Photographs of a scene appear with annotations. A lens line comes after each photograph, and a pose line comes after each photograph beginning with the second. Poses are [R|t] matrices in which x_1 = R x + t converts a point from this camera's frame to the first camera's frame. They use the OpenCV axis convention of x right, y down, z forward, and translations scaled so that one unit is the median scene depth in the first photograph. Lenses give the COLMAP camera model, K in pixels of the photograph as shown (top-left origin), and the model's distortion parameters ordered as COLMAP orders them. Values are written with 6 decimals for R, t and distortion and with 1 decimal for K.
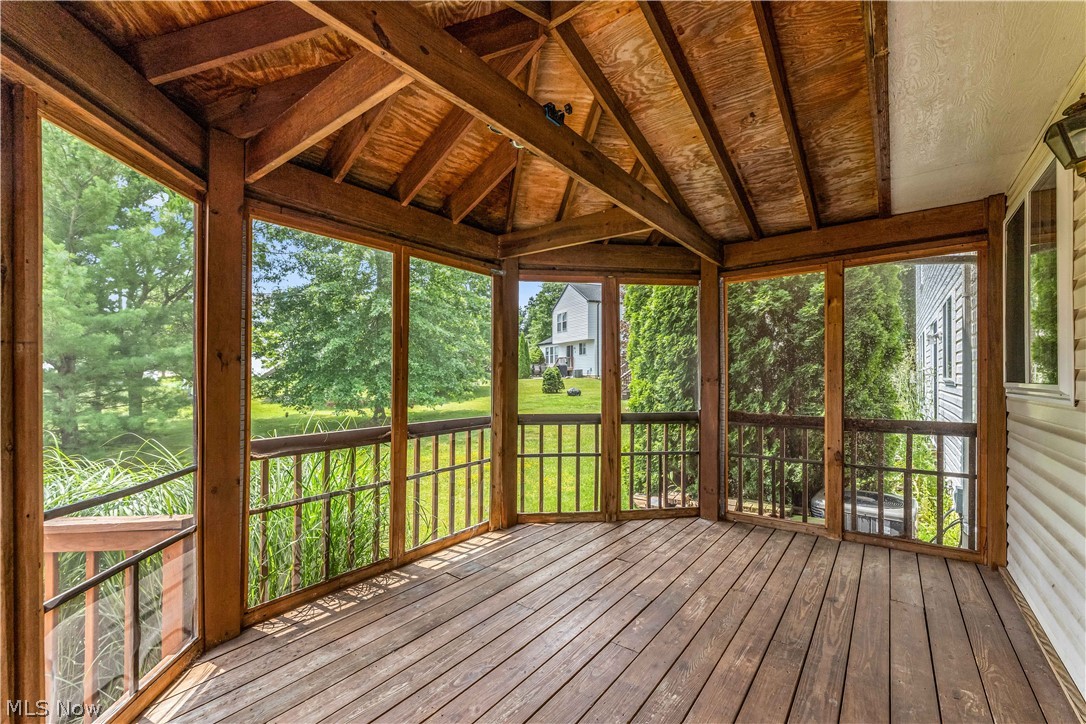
lens RADIAL K [[451.4, 0, 544.1], [0, 451.4, 369.0], [0, 0, 1]] dist [-0.003654, -0.000263]
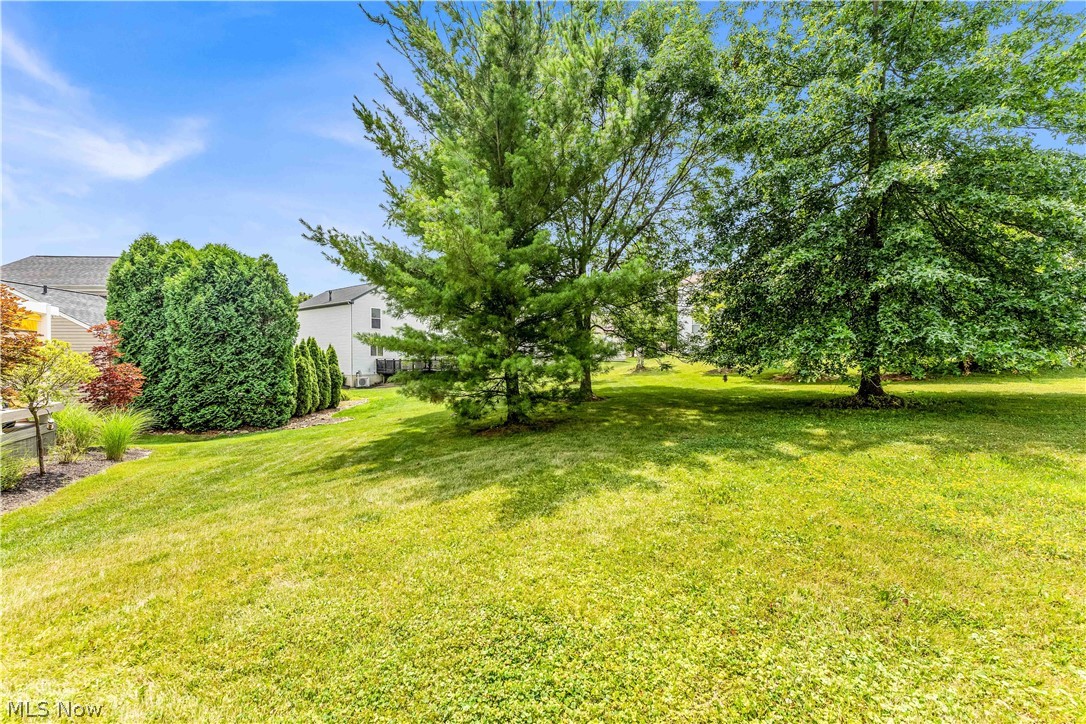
lens RADIAL K [[451.4, 0, 550.2], [0, 451.4, 357.5], [0, 0, 1]] dist [-0.003654, -0.000263]
pose [[0.622519, -0.007499, -0.782569, -0.085470], [0.016554, 0.999857, 0.003587, 0.026026], [0.782430, -0.015188, 0.622554, 0.158315]]
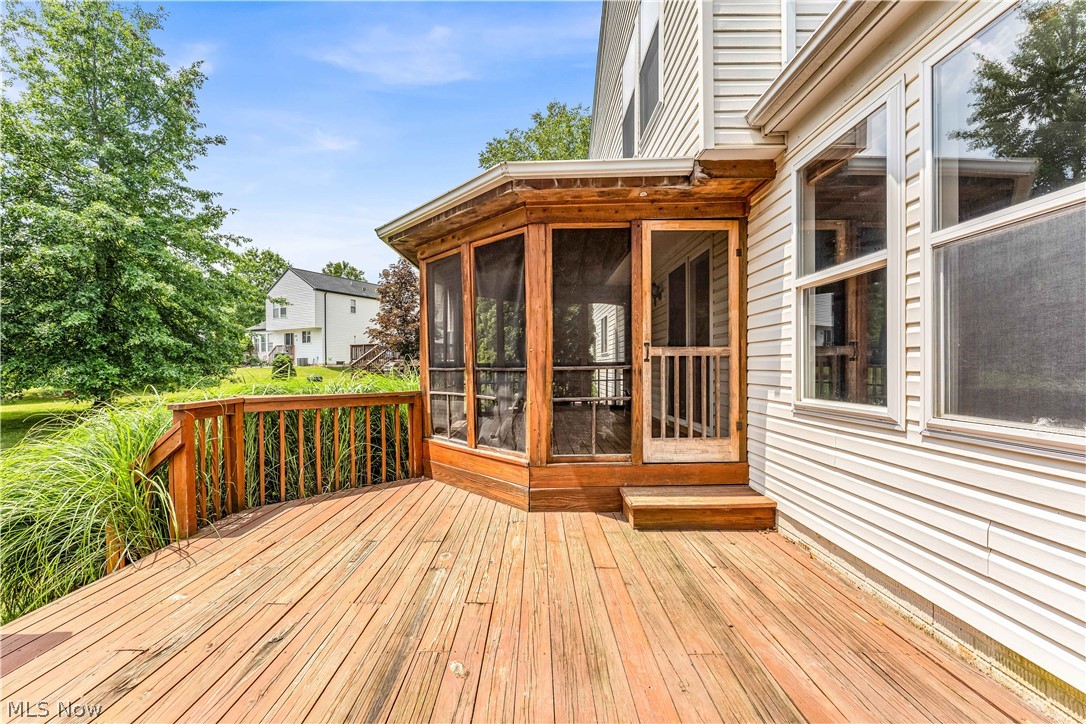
lens RADIAL K [[451.4, 0, 541.1], [0, 451.4, 368.8], [0, 0, 1]] dist [-0.003654, -0.000263]
pose [[0.782950, -0.006796, 0.622047, -0.125270], [-0.000823, 0.999928, 0.011960, 0.012732], [-0.622084, -0.009876, 0.782888, -0.092653]]
